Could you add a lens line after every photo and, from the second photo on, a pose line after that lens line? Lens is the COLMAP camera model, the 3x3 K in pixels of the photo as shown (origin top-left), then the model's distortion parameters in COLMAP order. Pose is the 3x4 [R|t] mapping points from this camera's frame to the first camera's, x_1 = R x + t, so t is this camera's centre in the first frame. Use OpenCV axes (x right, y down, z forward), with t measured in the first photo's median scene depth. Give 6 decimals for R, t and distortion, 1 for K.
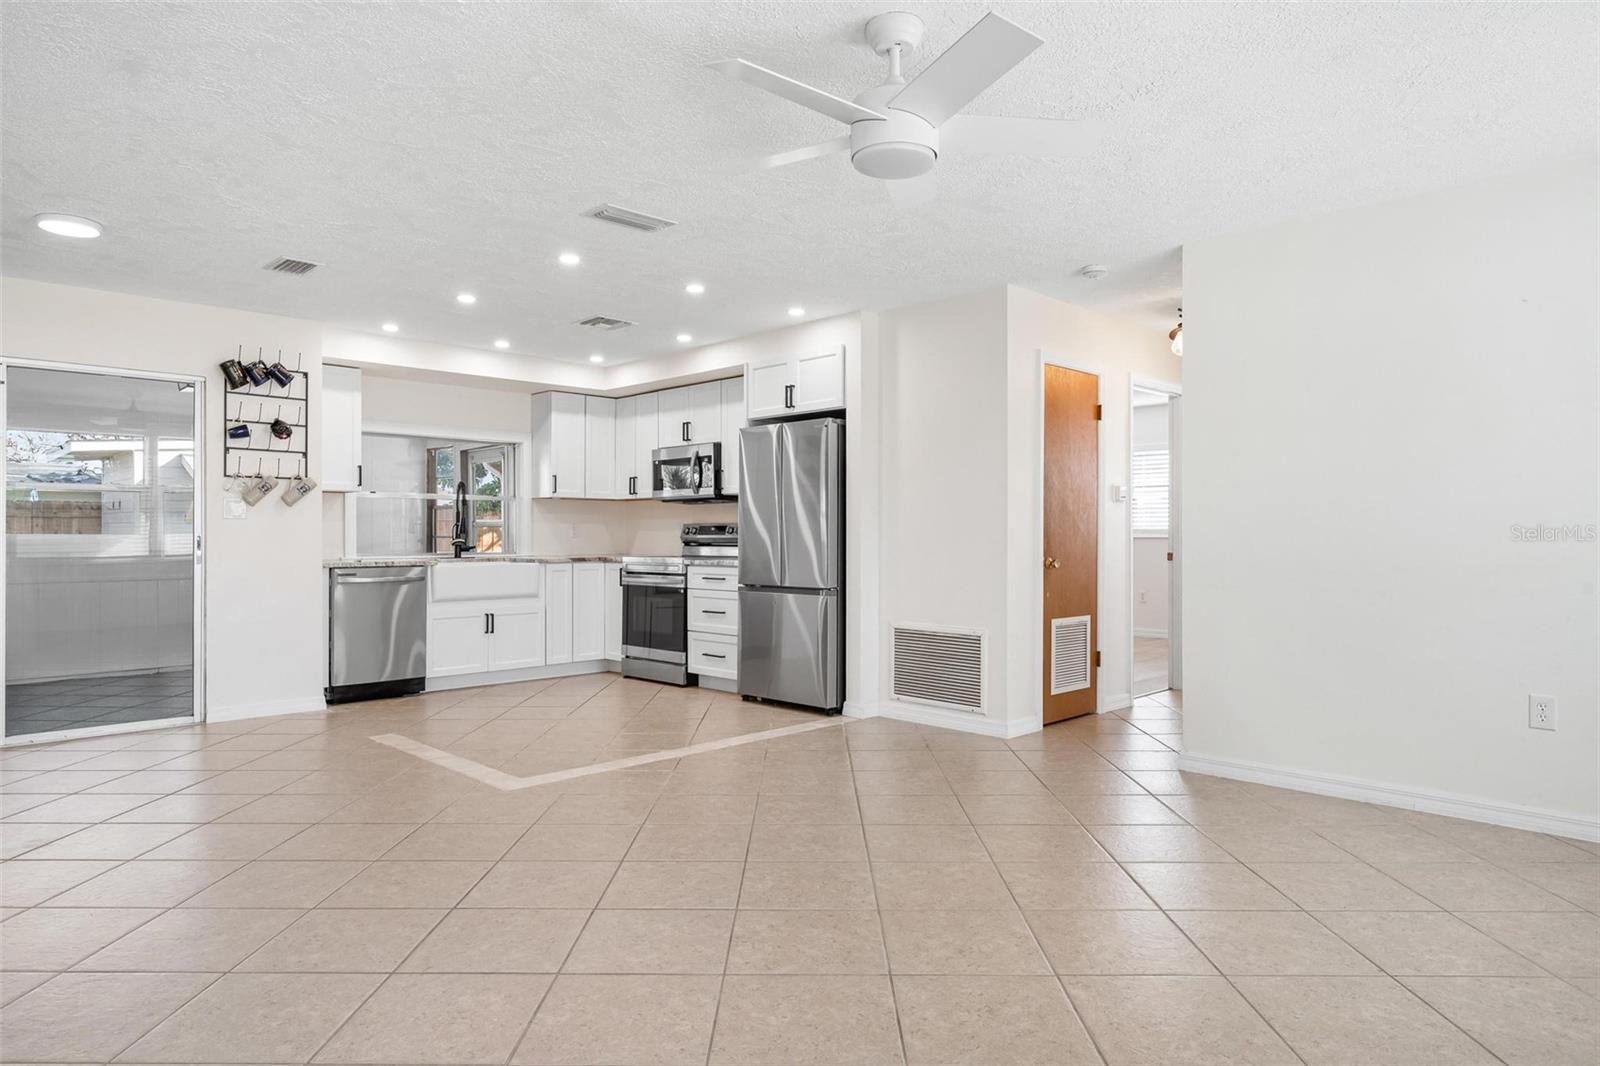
lens RADIAL K [[956.0, 0, 788.1], [0, 956.0, 539.2], [0, 0, 1]] dist [-0.005740, 0.004192]
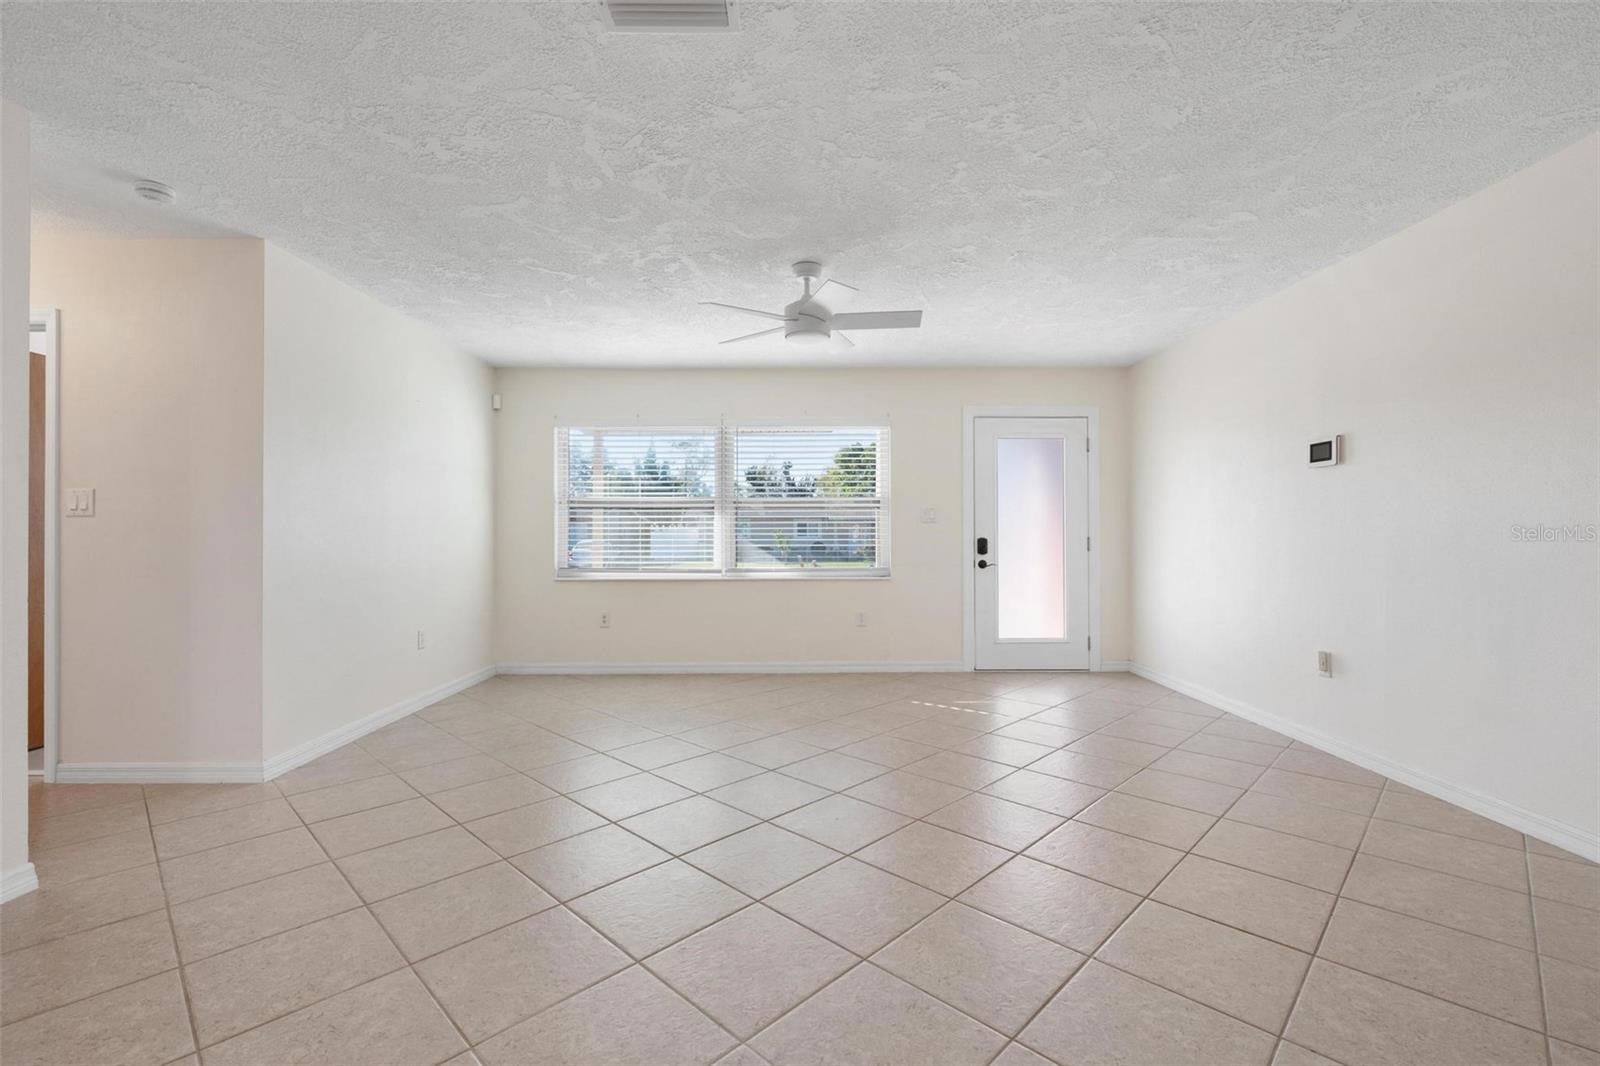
lens RADIAL K [[713.9, 0, 812.4], [0, 713.9, 528.1], [0, 0, 1]] dist [0.001876, -0.001029]
pose [[-0.736932, 0.007432, 0.675926, -0.332112], [0.006889, 0.999970, -0.003485, -0.005325], [-0.675932, 0.002089, -0.736961, 0.793059]]
